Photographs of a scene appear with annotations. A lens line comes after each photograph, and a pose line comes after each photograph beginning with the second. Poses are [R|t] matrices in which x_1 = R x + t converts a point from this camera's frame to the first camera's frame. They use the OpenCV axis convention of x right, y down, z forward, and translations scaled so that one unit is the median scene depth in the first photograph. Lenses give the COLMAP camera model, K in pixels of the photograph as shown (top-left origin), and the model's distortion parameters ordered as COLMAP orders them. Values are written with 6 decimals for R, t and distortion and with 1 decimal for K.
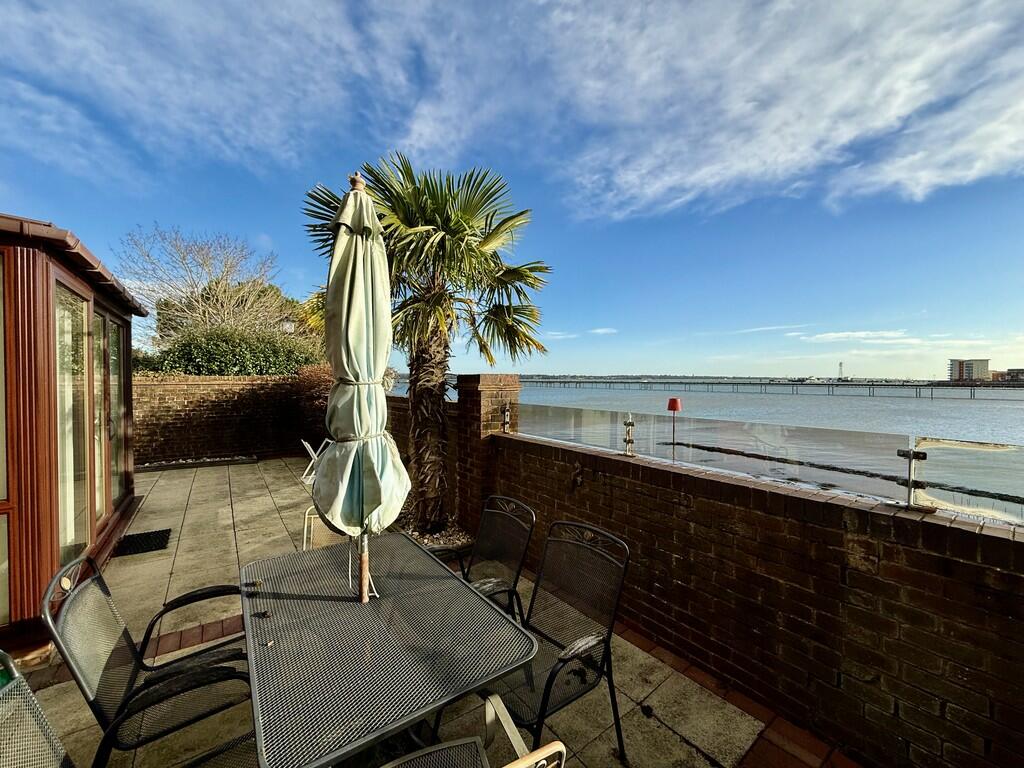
lens RADIAL K [[404.5, 0, 506.6], [0, 404.5, 369.3], [0, 0, 1]] dist [-0.003309, -0.000233]
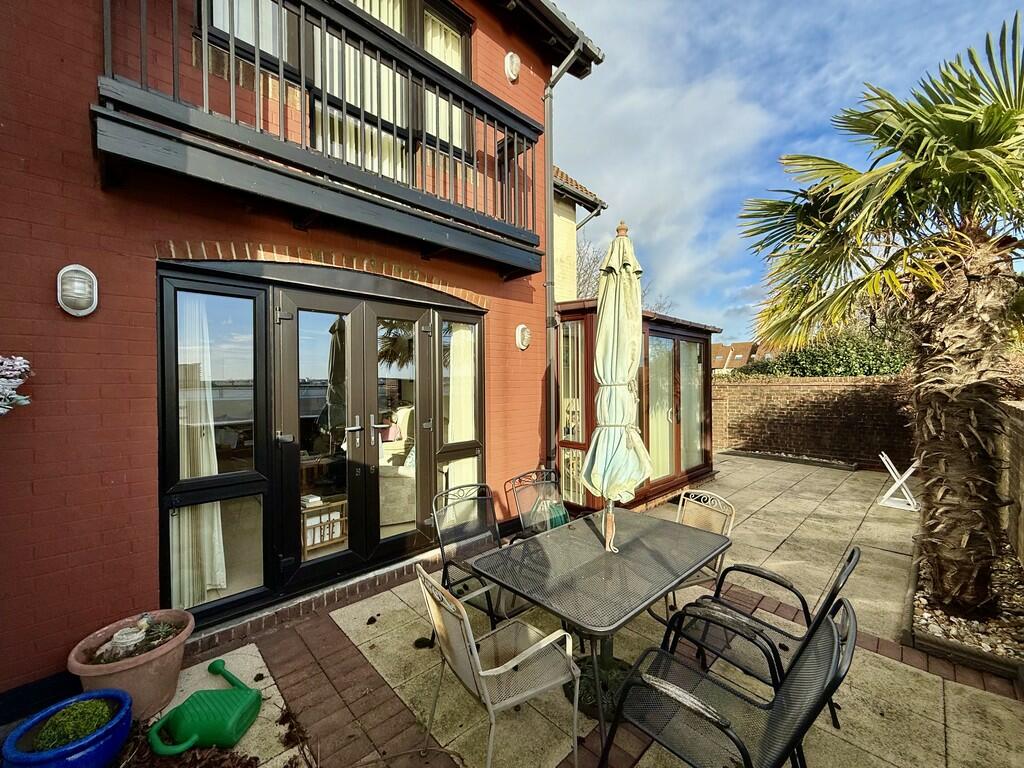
lens RADIAL K [[404.5, 0, 509.2], [0, 404.5, 380.3], [0, 0, 1]] dist [-0.003309, -0.000233]
pose [[0.129834, -0.008118, -0.991503, 0.199985], [0.032582, 0.999461, -0.003916, 0.003026], [0.991000, -0.031796, 0.130028, 0.114286]]
